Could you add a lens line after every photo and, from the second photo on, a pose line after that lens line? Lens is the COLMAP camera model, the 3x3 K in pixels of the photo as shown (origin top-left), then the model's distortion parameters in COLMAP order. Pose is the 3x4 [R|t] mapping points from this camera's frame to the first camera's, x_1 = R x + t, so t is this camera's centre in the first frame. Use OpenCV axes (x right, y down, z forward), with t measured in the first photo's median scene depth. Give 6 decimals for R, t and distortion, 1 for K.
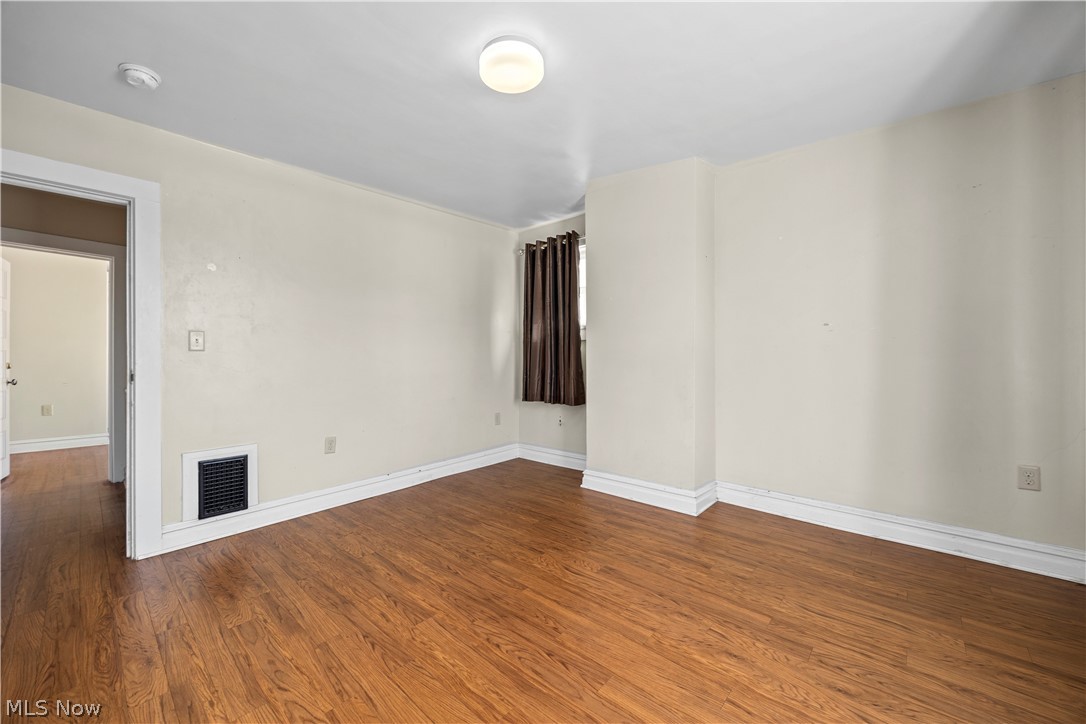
lens RADIAL K [[433.7, 0, 545.8], [0, 433.7, 359.3], [0, 0, 1]] dist [0.001642, 0.000081]
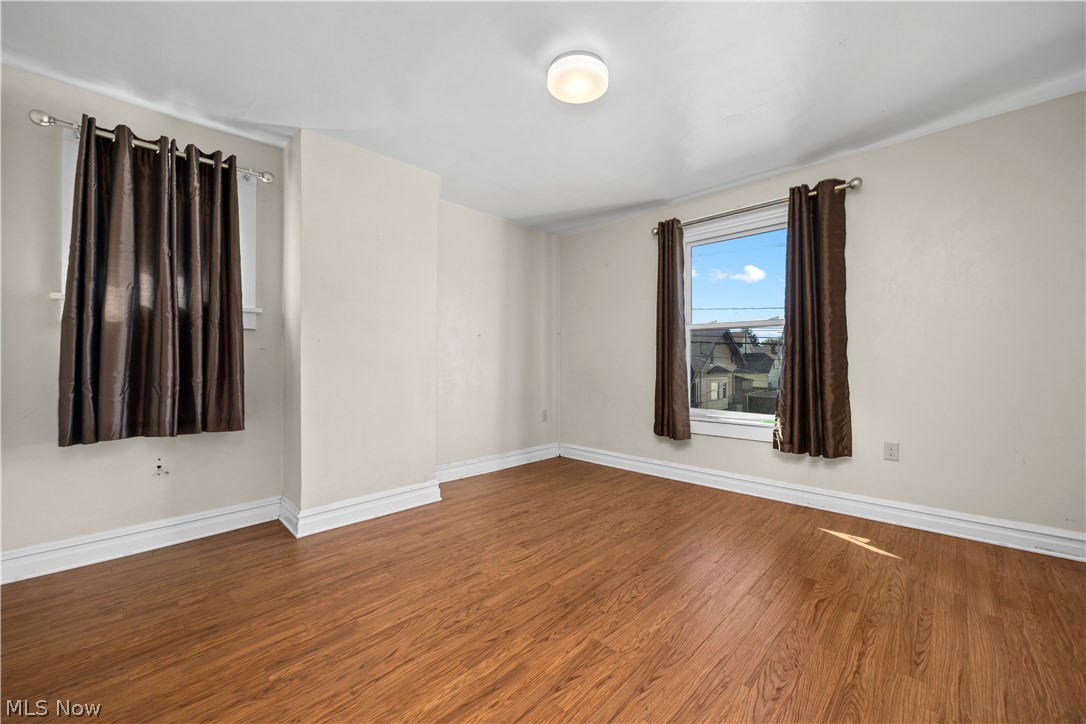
lens RADIAL K [[433.7, 0, 545.8], [0, 433.7, 359.3], [0, 0, 1]] dist [0.001642, 0.000081]
pose [[0.006854, 0.010955, 0.999917, -0.932485], [0.001087, 0.999939, -0.010963, 0.017530], [-0.999976, 0.001162, 0.006842, 0.882283]]
